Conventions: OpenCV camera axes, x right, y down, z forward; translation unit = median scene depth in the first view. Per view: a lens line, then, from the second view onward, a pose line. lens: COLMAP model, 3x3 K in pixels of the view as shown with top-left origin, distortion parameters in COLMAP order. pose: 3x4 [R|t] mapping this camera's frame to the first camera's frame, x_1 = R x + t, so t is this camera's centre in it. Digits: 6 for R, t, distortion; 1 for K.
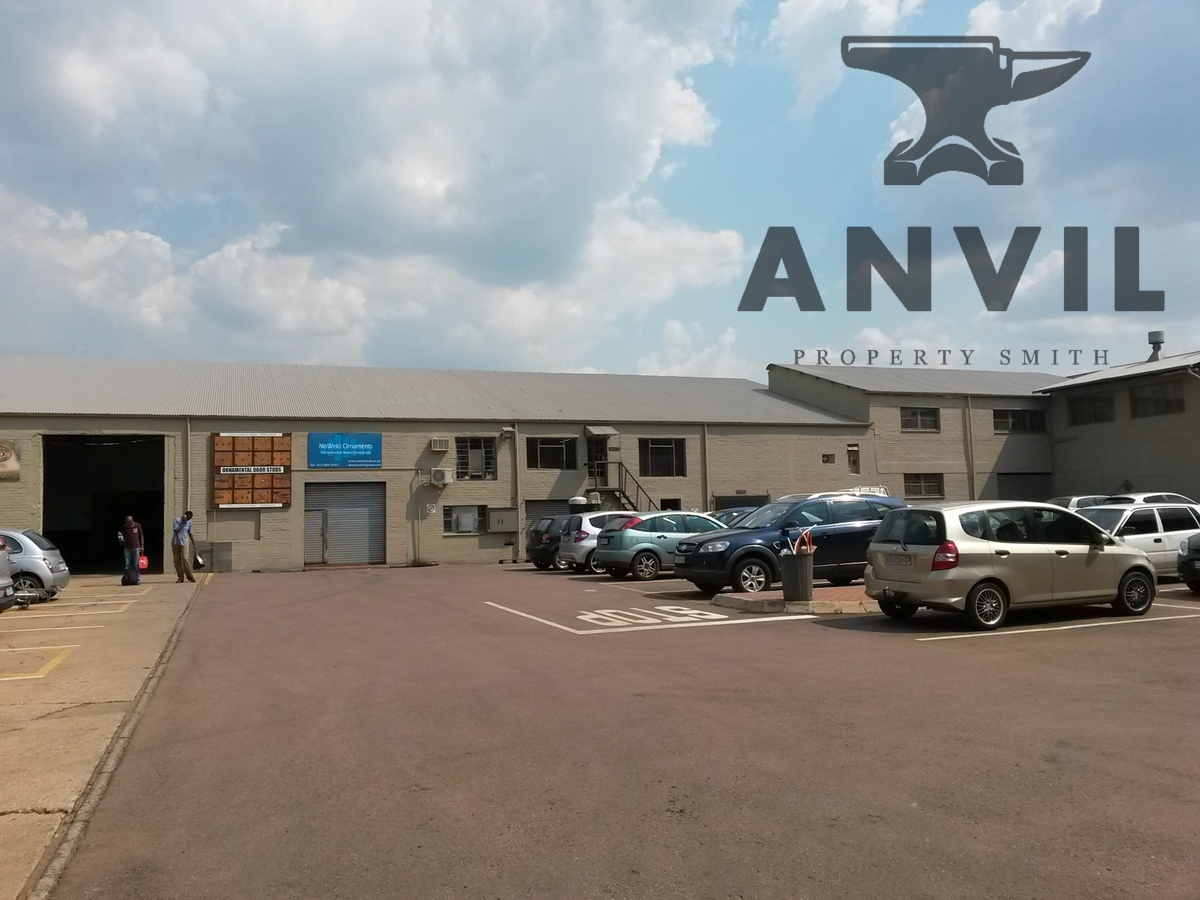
lens RADIAL K [[968.6, 0, 600.2], [0, 968.6, 427.5], [0, 0, 1]] dist [0.075739, -0.113662]
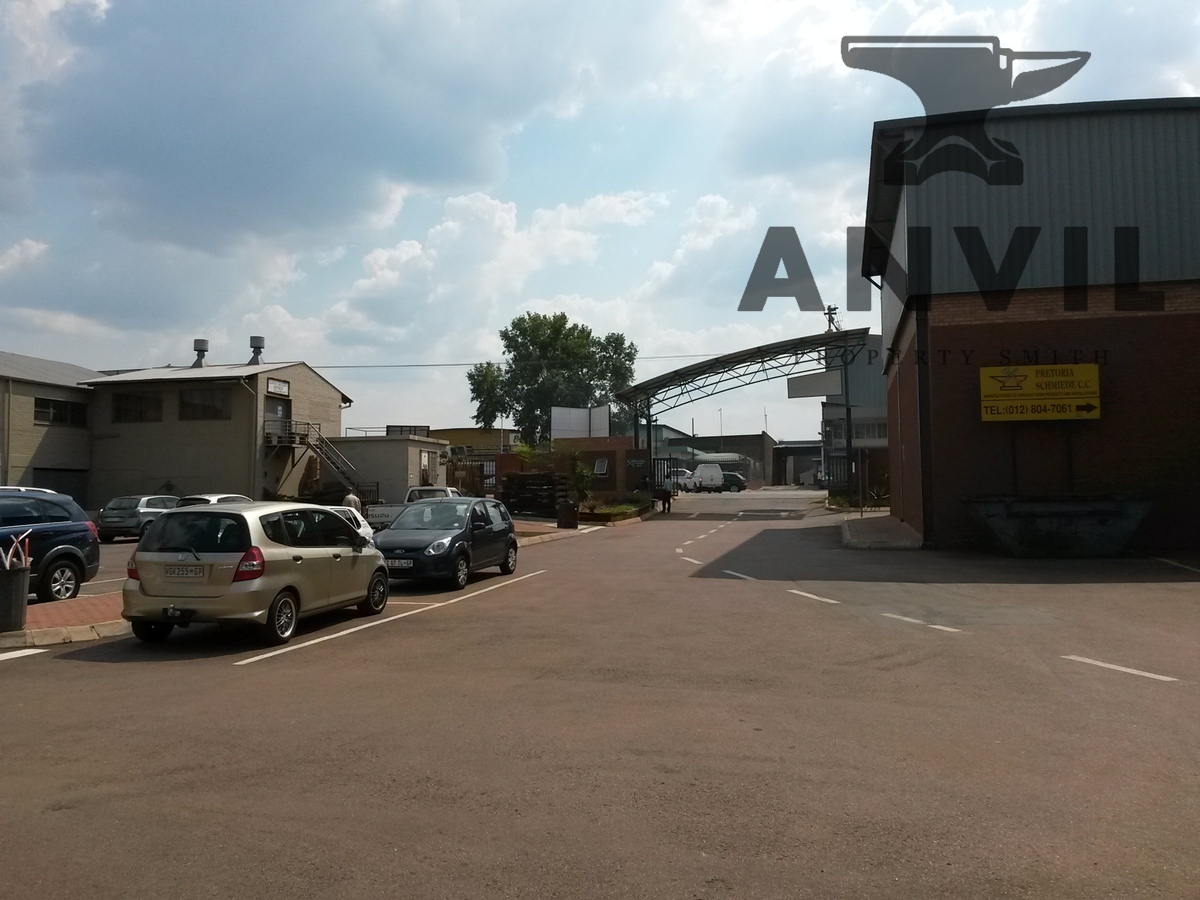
lens RADIAL K [[968.6, 0, 600.2], [0, 968.6, 427.5], [0, 0, 1]] dist [0.075739, -0.113662]
pose [[0.569055, 0.080604, 0.818339, -0.182557], [-0.081783, 0.995798, -0.041213, 0.017401], [-0.818222, -0.043474, 0.573256, 0.221444]]
